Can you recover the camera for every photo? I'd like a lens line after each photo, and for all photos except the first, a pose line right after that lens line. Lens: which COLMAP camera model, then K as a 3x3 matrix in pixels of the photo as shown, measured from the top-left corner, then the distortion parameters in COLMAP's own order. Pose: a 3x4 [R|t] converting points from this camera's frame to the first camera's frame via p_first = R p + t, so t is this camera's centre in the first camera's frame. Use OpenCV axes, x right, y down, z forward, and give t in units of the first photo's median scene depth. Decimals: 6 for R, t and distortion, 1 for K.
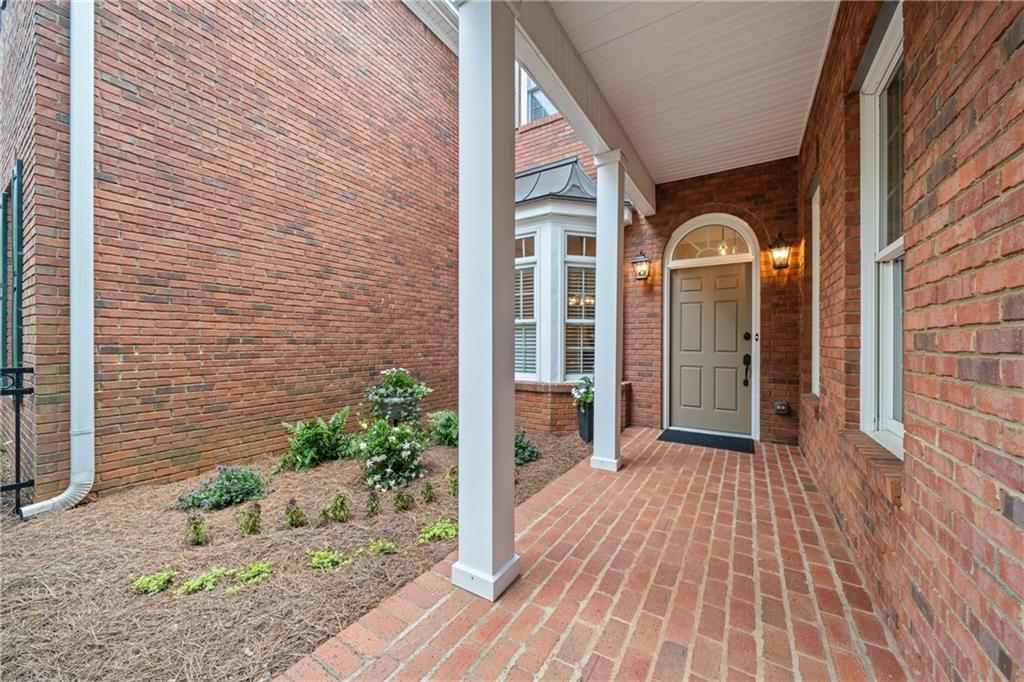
lens RADIAL K [[362.8, 0, 517.6], [0, 362.8, 340.4], [0, 0, 1]] dist [0.002105, -0.000853]
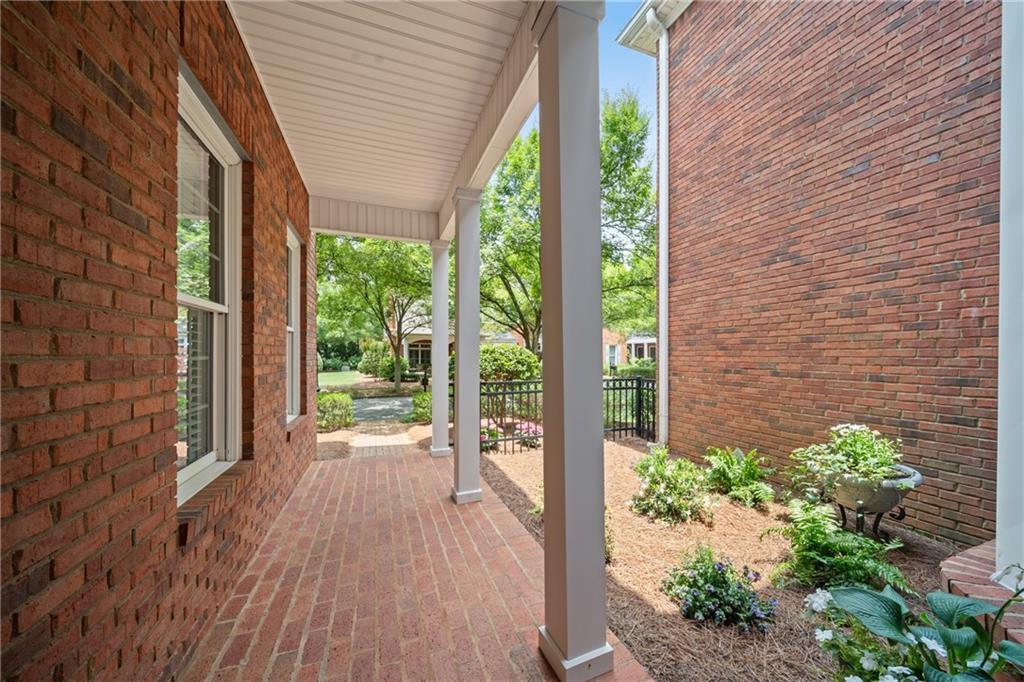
lens RADIAL K [[362.8, 0, 515.8], [0, 362.8, 356.3], [0, 0, 1]] dist [0.002105, -0.000853]
pose [[-0.600286, -0.001242, -0.799784, 0.577765], [-0.001489, 0.999999, -0.000435, -0.042689], [0.799784, 0.000930, -0.600287, 1.048770]]
